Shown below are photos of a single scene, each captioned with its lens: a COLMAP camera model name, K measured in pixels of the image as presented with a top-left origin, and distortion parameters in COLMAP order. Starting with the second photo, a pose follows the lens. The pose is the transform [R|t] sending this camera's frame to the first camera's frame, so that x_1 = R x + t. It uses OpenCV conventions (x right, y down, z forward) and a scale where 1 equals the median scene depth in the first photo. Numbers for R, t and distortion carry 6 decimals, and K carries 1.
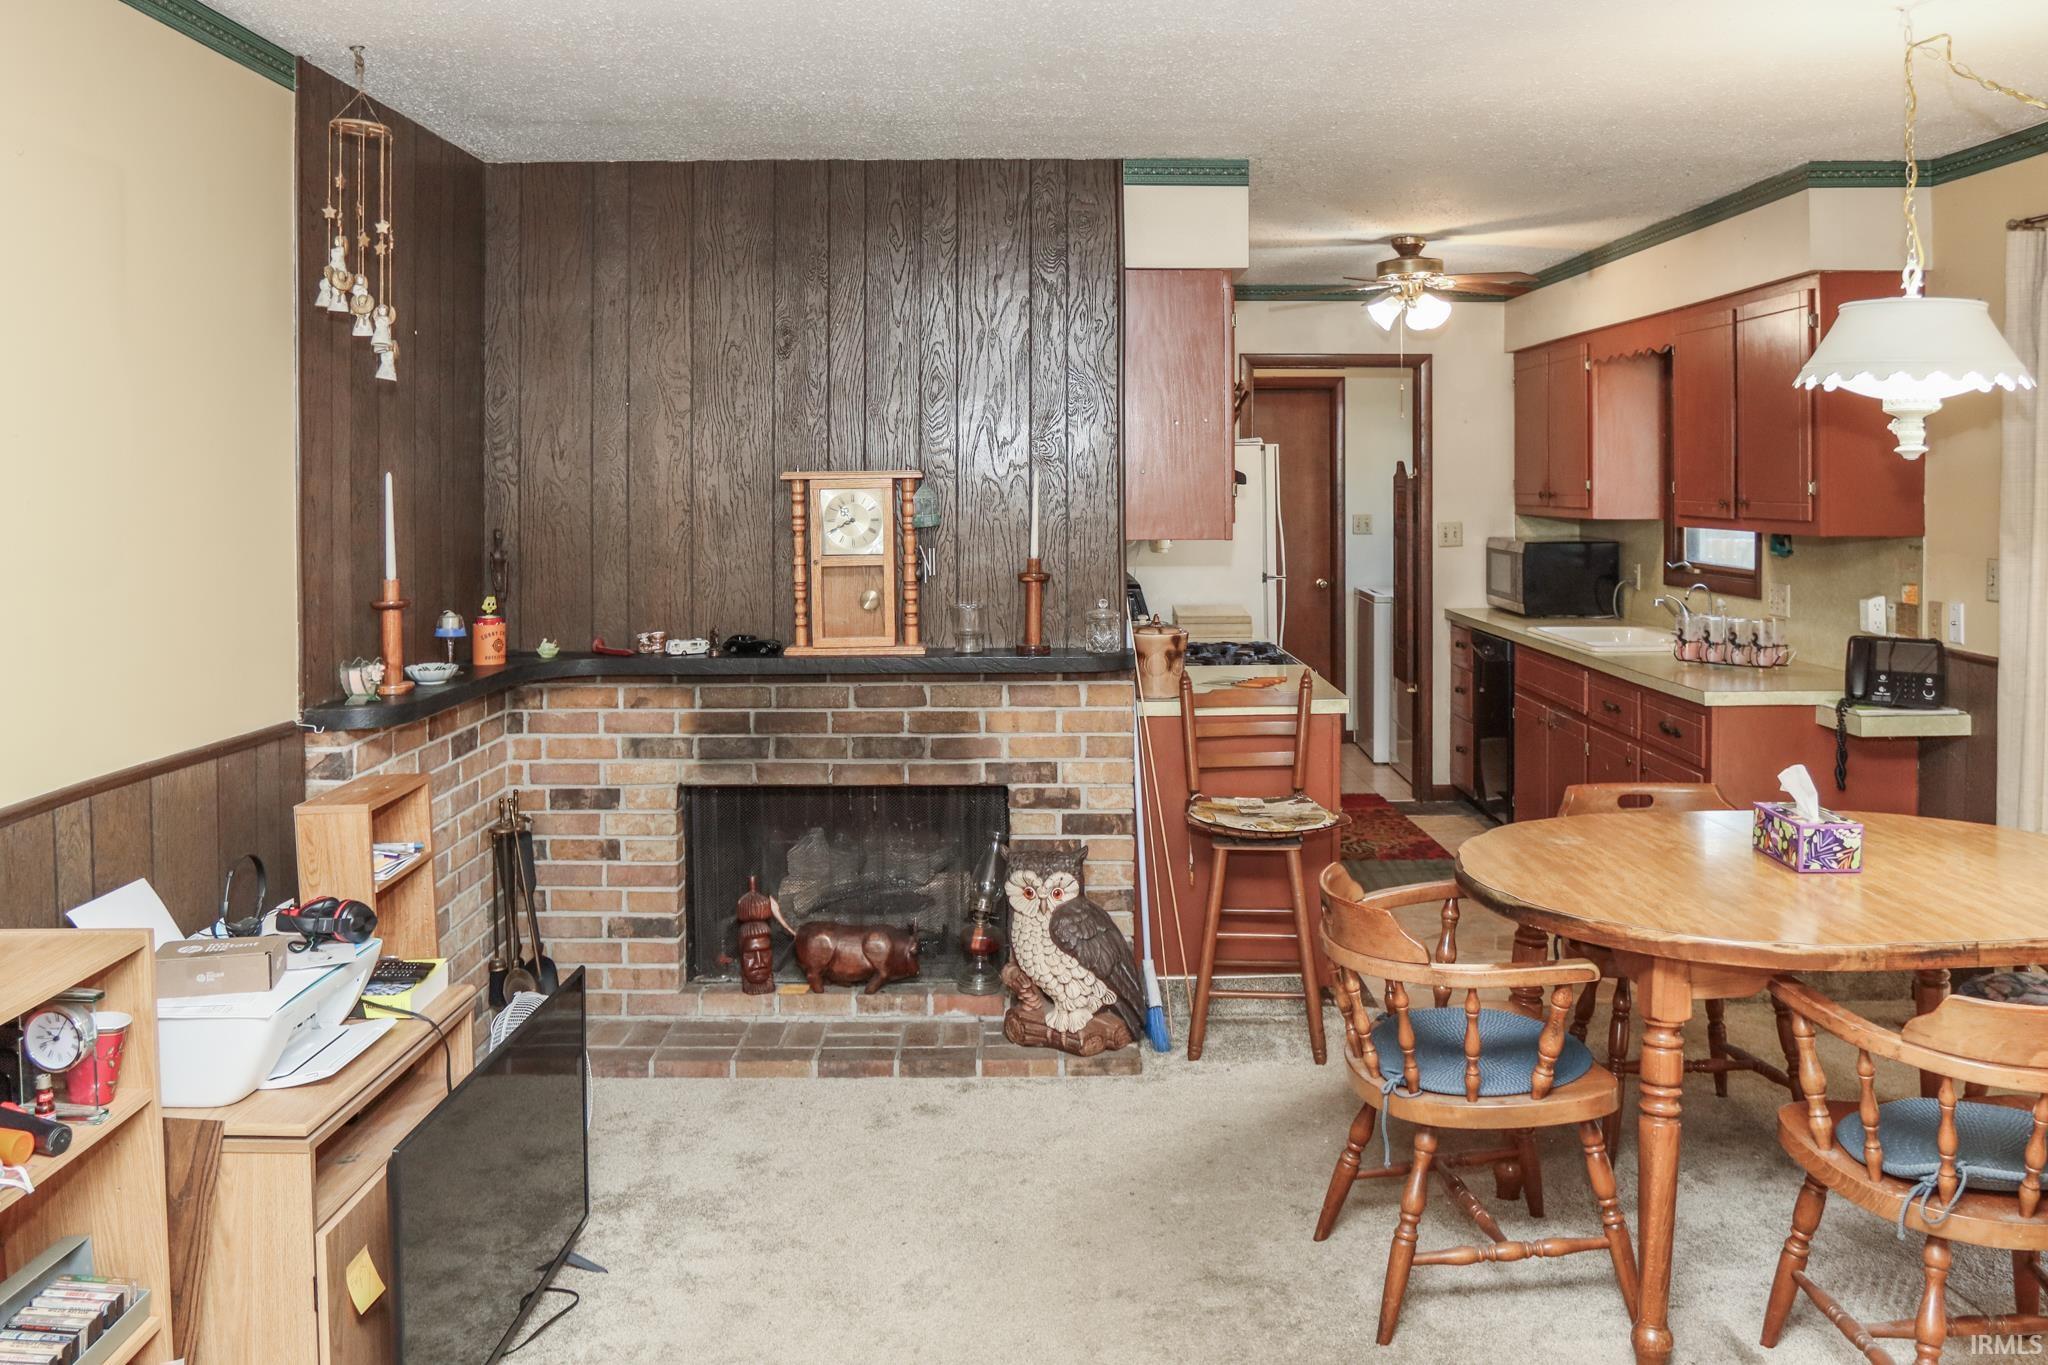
lens RADIAL K [[1626.6, 0, 1024.0], [0, 1626.6, 682.5], [0, 0, 1]] dist [-0.083951, 0.056471]
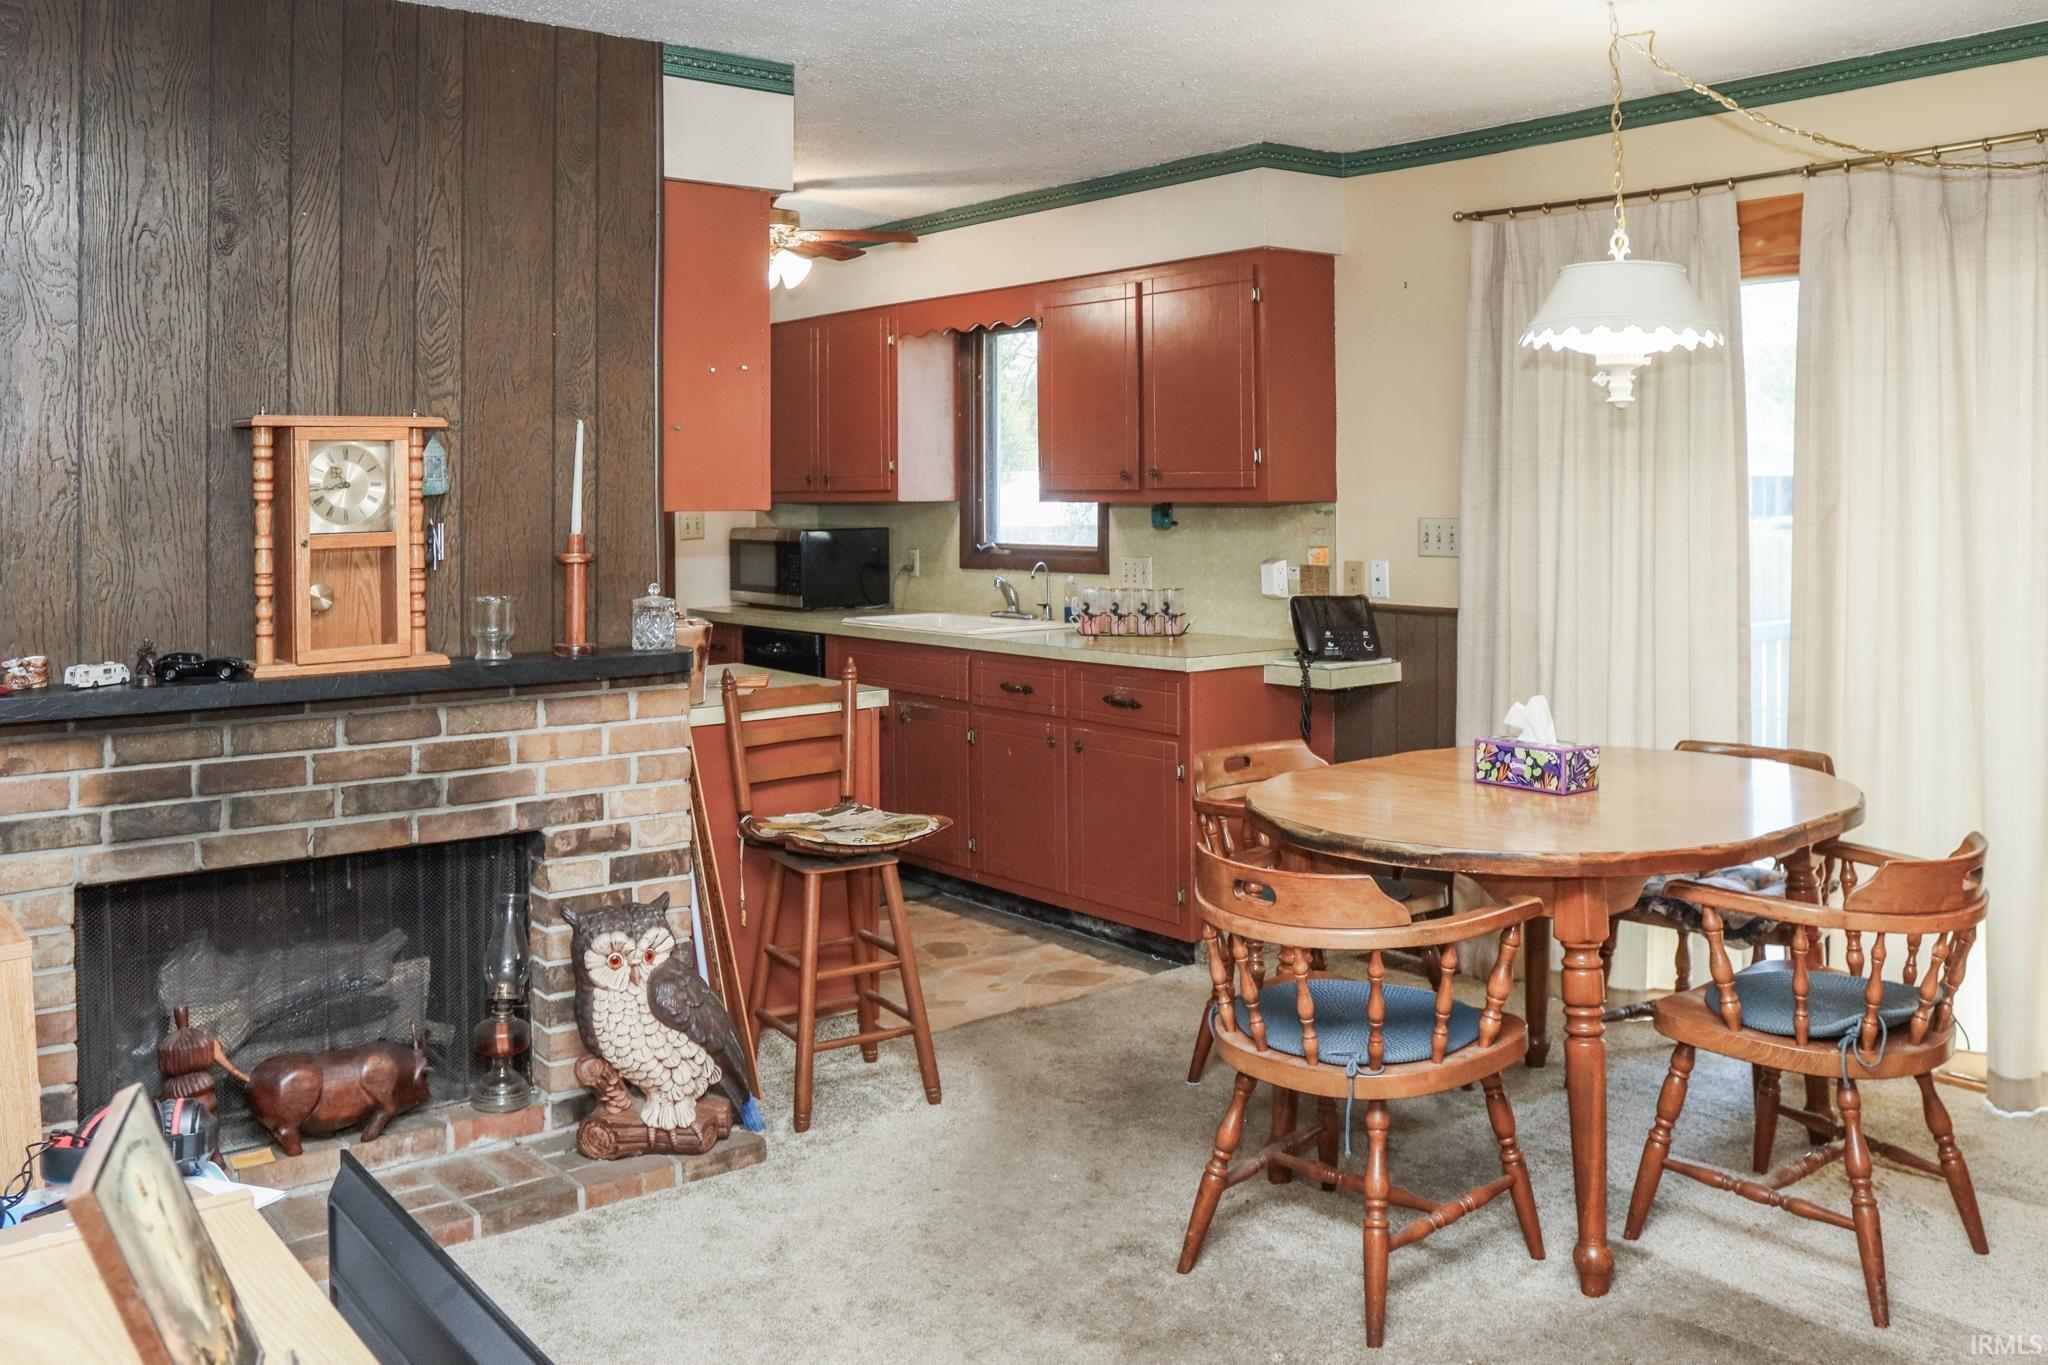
lens RADIAL K [[1762.5, 0, 1058.3], [0, 1762.5, 654.2], [0, 0, 1]] dist [-0.059077, 0.008627]
pose [[0.781161, -0.056669, 0.621752, -0.334351], [0.078028, 0.996925, -0.007170, 0.005179], [-0.619434, 0.054115, 0.783181, 0.194515]]
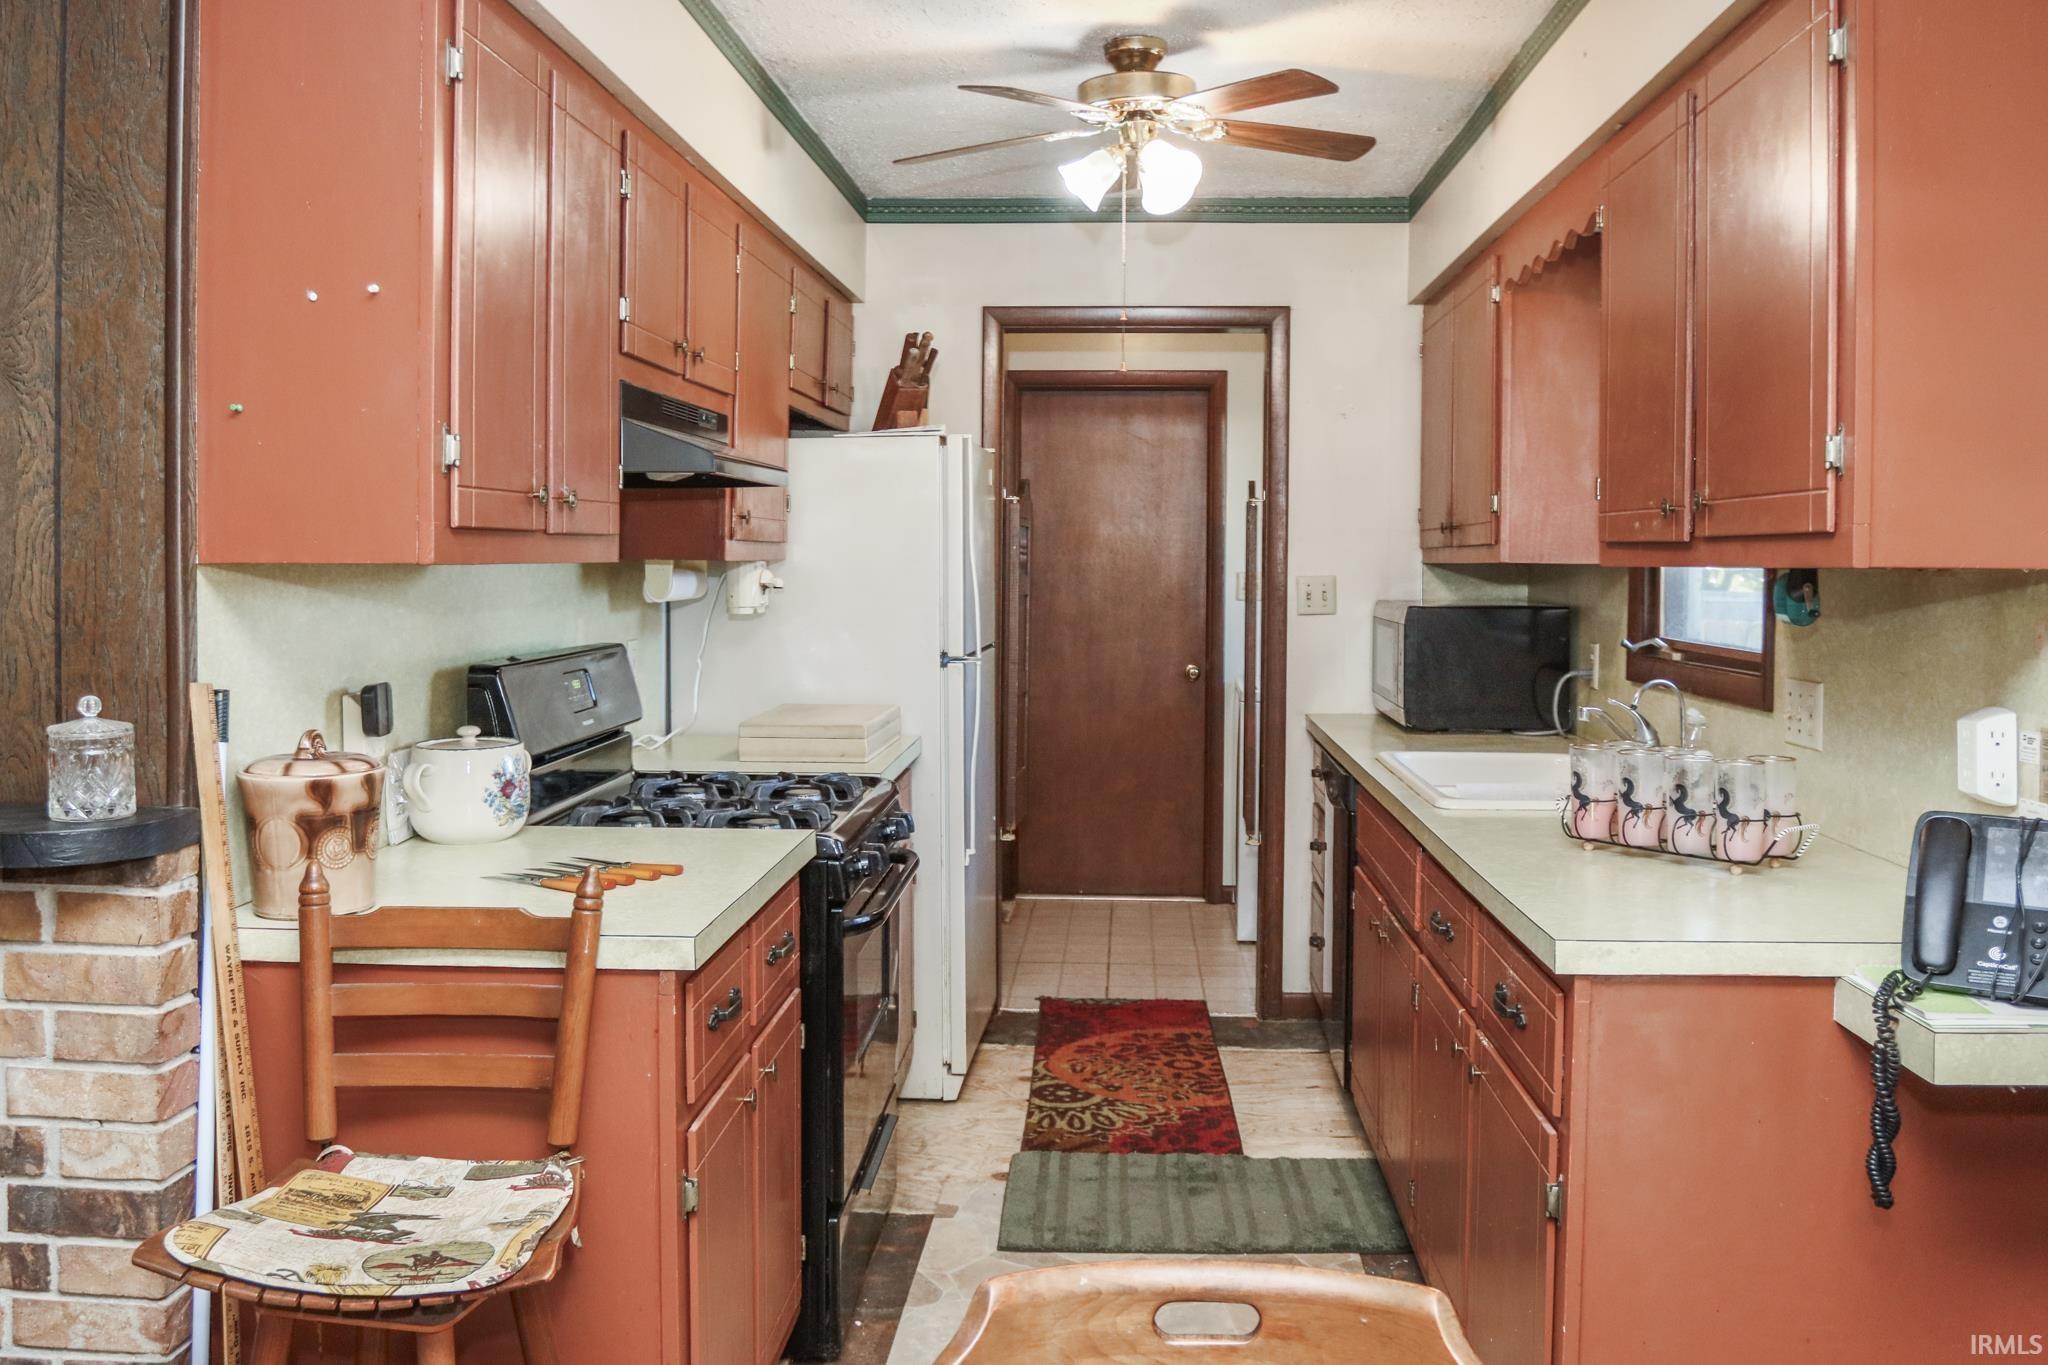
lens RADIAL K [[1726.6, 0, 980.7], [0, 1726.6, 682.2], [0, 0, 1]] dist [-0.035177, -0.000439]
pose [[0.996681, 0.014789, -0.080053, 0.324089], [-0.018914, 0.998519, -0.051016, -0.036620], [0.079180, 0.052361, 0.995484, 0.564052]]
